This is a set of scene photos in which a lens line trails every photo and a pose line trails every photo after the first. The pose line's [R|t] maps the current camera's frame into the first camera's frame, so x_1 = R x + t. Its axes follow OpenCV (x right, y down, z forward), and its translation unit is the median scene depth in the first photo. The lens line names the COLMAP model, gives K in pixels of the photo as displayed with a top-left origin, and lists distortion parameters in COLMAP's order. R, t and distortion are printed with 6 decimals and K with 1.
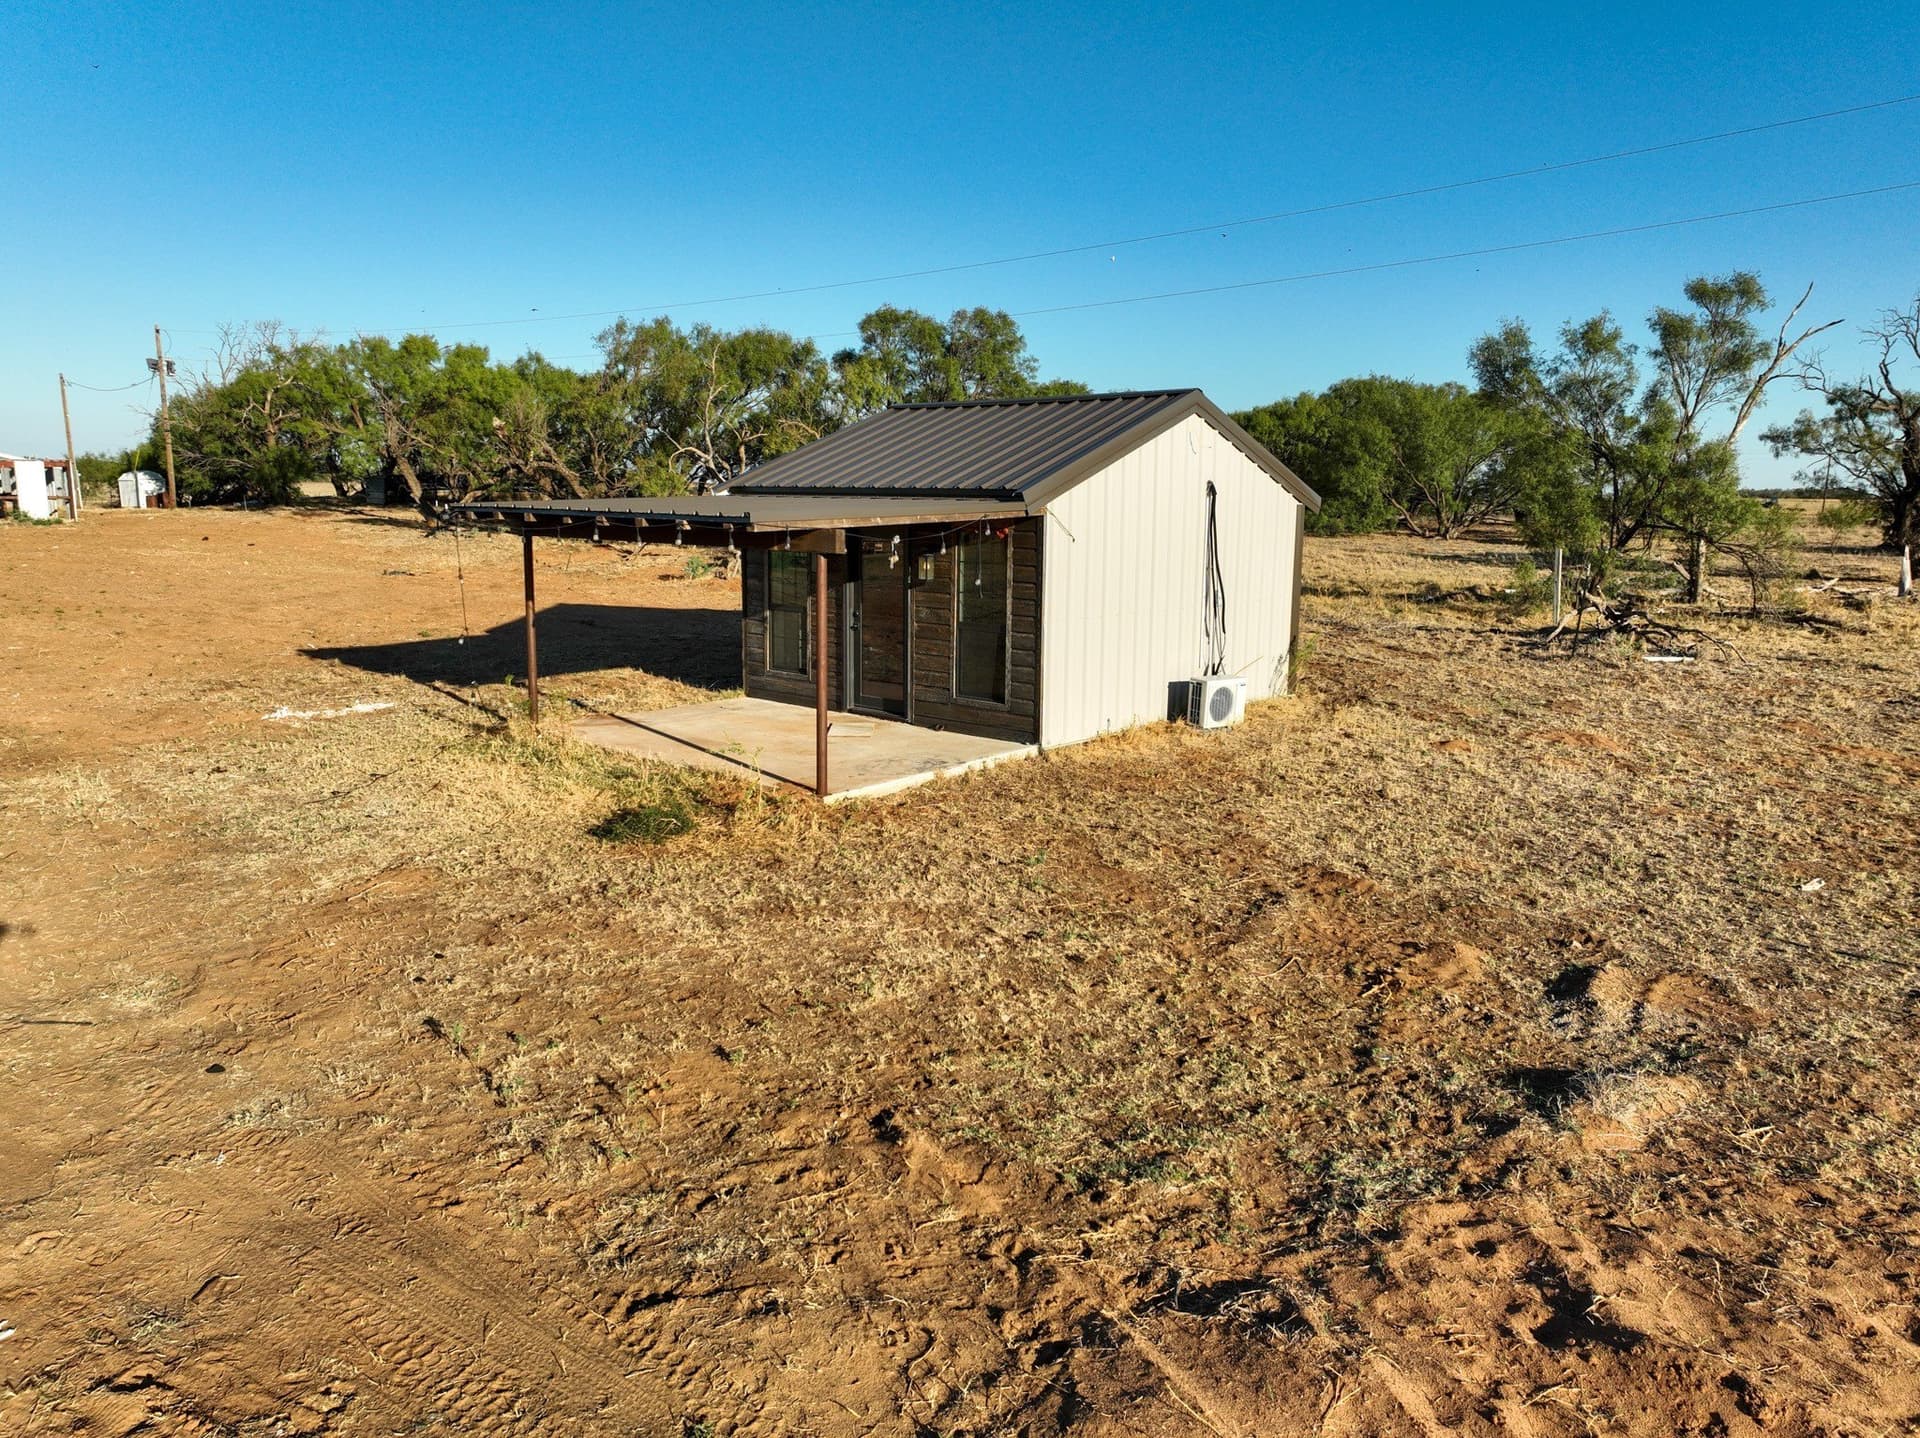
lens RADIAL K [[1344.2, 0, 952.7], [0, 1344.2, 723.4], [0, 0, 1]] dist [0.004804, 0.003485]
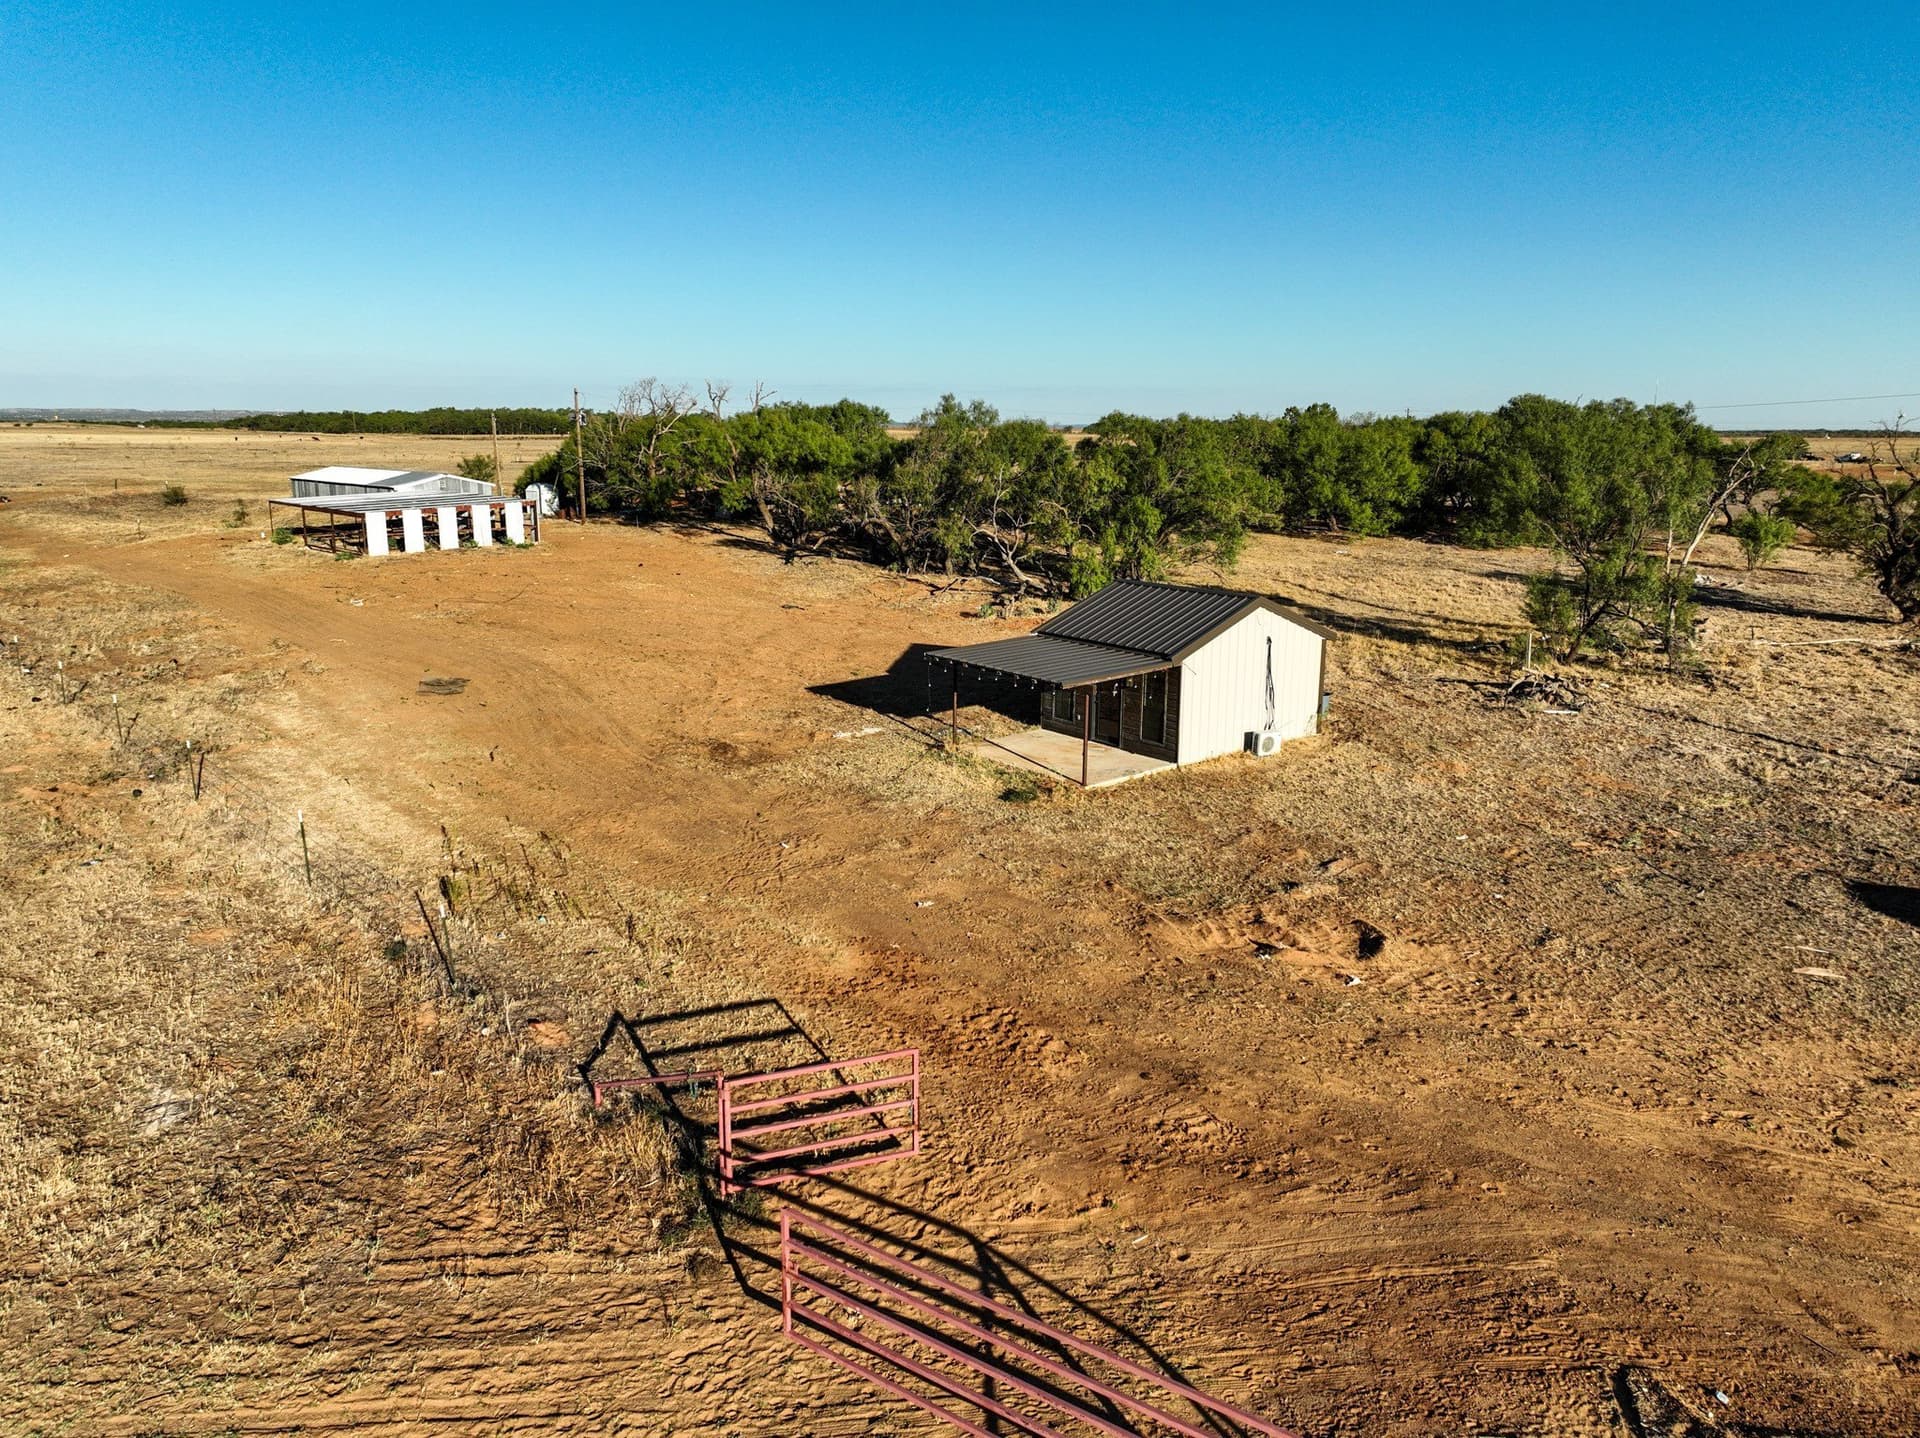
lens RADIAL K [[1344.2, 0, 952.7], [0, 1344.2, 723.4], [0, 0, 1]] dist [0.004804, 0.003485]
pose [[0.986770, 0.031985, -0.158943, 0.047106], [-0.024345, 0.998463, 0.049784, -0.150481], [0.160291, -0.045256, 0.986032, -1.257096]]
